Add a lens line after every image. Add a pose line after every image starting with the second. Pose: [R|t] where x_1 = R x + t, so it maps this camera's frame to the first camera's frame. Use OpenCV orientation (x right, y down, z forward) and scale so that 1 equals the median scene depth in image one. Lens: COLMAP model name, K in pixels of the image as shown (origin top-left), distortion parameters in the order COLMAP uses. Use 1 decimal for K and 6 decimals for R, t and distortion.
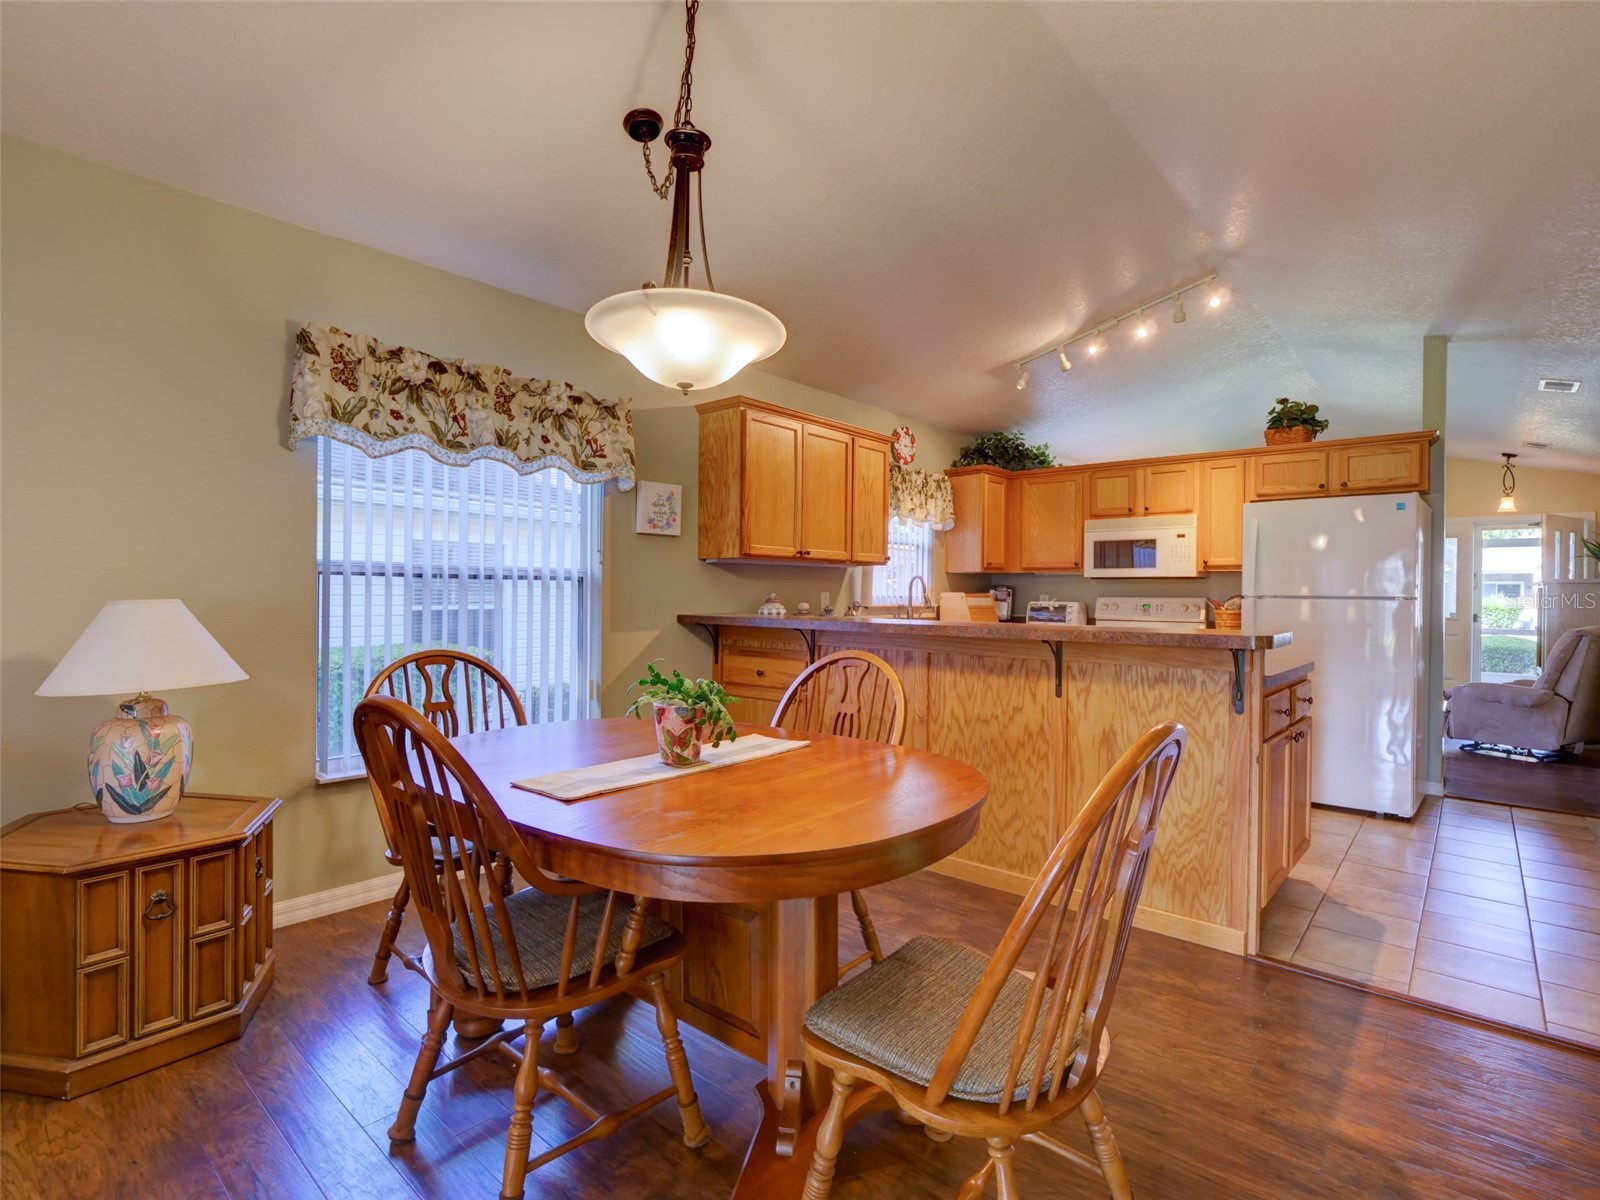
lens RADIAL K [[777.9, 0, 853.3], [0, 777.9, 601.1], [0, 0, 1]] dist [-0.000469, 0.000195]
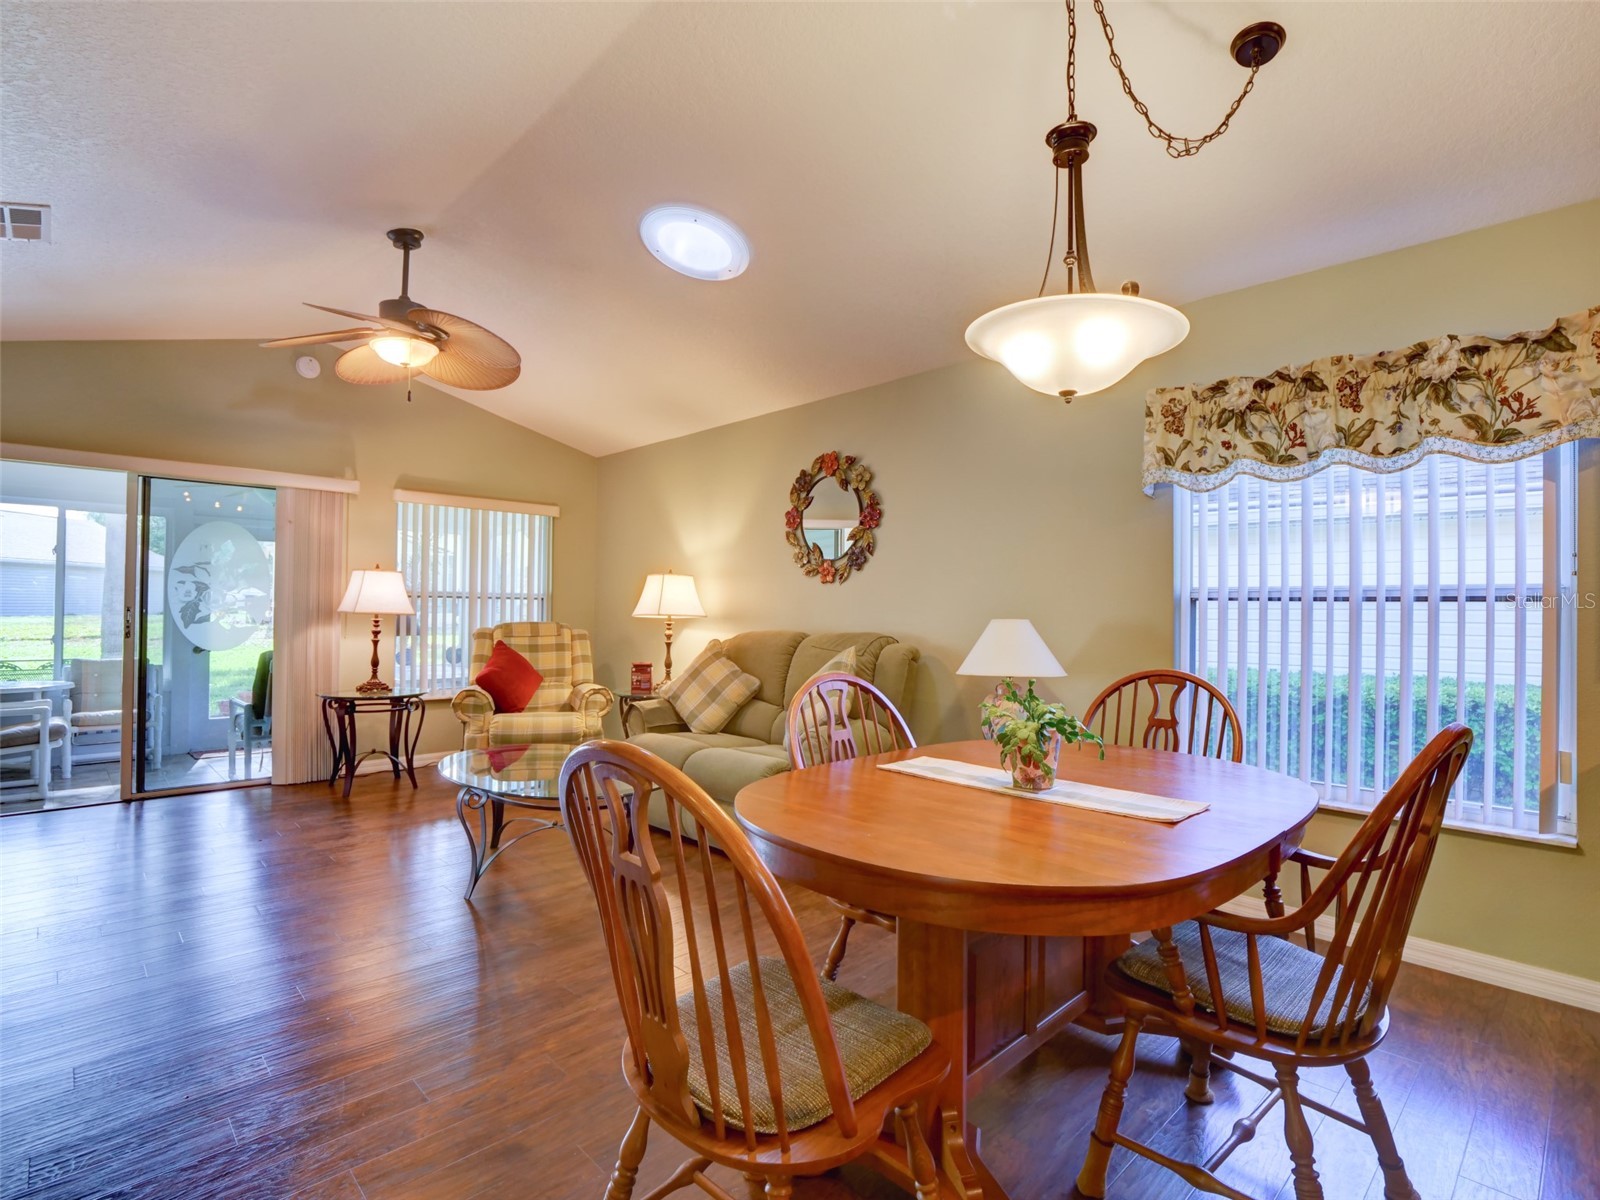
lens RADIAL K [[777.9, 0, 853.3], [0, 777.9, 601.1], [0, 0, 1]] dist [-0.000469, 0.000195]
pose [[-0.075262, -0.022957, -0.996900, 0.456013], [-0.023323, 0.999502, -0.021257, 0.002355], [0.996891, 0.021651, -0.075759, 0.552844]]
